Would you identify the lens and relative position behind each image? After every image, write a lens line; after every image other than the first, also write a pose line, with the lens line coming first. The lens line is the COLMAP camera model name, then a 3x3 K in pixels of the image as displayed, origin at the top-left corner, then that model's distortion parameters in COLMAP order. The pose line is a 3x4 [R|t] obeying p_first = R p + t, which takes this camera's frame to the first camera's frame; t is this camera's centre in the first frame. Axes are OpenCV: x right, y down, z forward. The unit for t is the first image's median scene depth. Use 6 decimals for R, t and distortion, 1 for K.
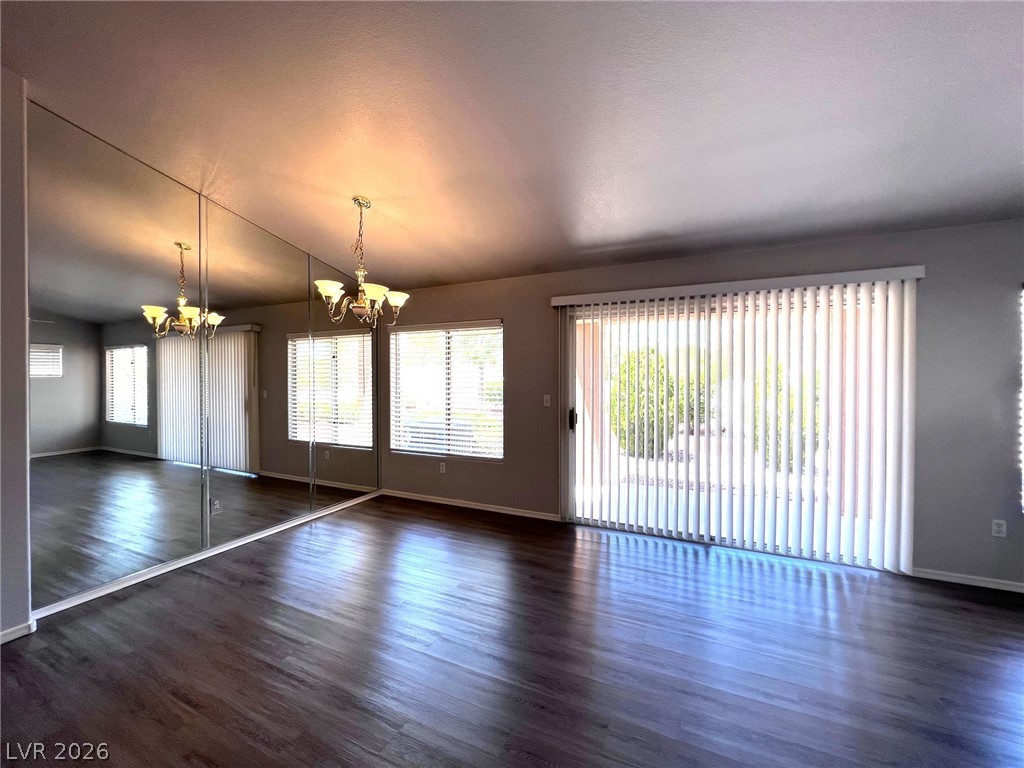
lens RADIAL K [[415.9, 0, 512.0], [0, 415.9, 384.0], [0, 0, 1]] dist [-0.002330, -0.000302]
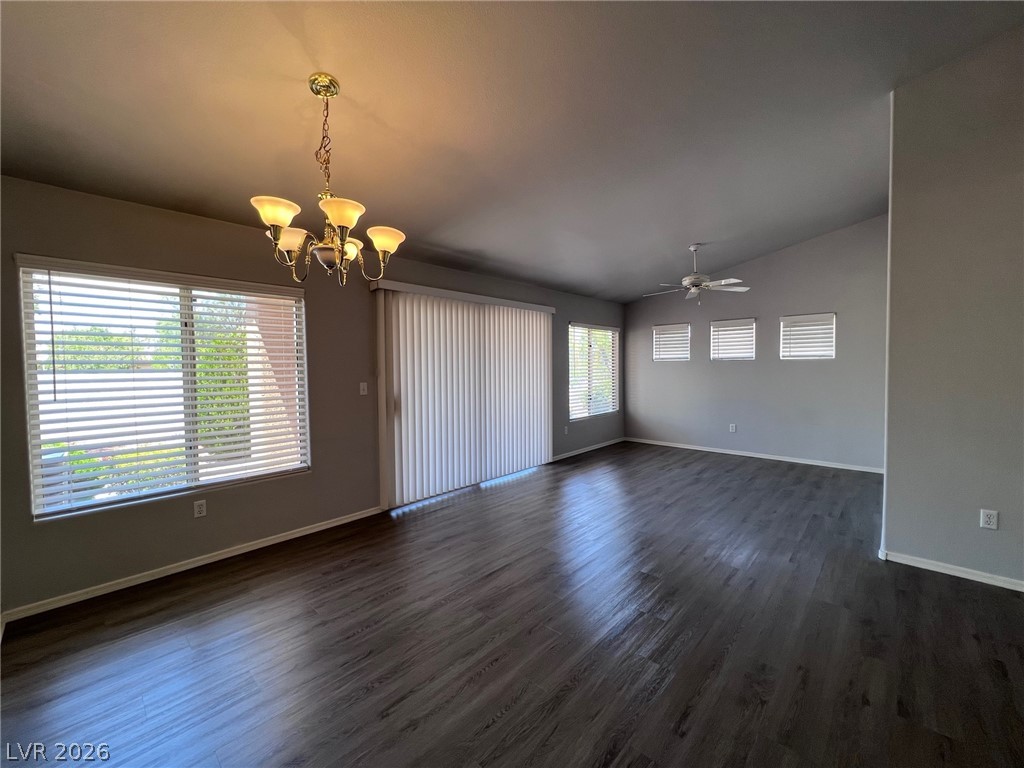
lens RADIAL K [[418.7, 0, 512.0], [0, 418.7, 384.0], [0, 0, 1]] dist [-0.002250, -0.000162]
pose [[0.288799, -0.043870, 0.956384, -0.707672], [0.021359, 0.998996, 0.039375, 0.000226], [-0.957151, 0.009056, 0.289446, 0.420539]]
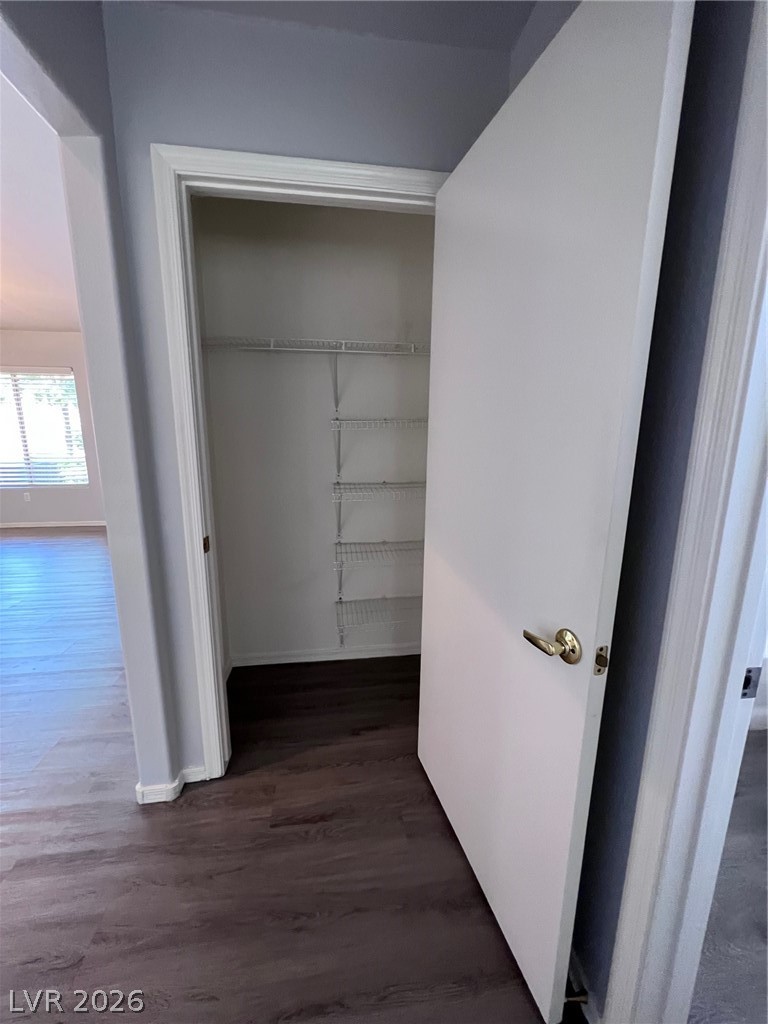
lens RADIAL K [[418.7, 0, 384.0], [0, 418.7, 512.0], [0, 0, 1]] dist [-0.002250, -0.000162]
pose [[0.850295, -0.099336, 0.516847, 0.082510], [-0.000603, 0.981842, 0.189699, 0.023551], [-0.526306, -0.161612, 0.834796, -0.572530]]
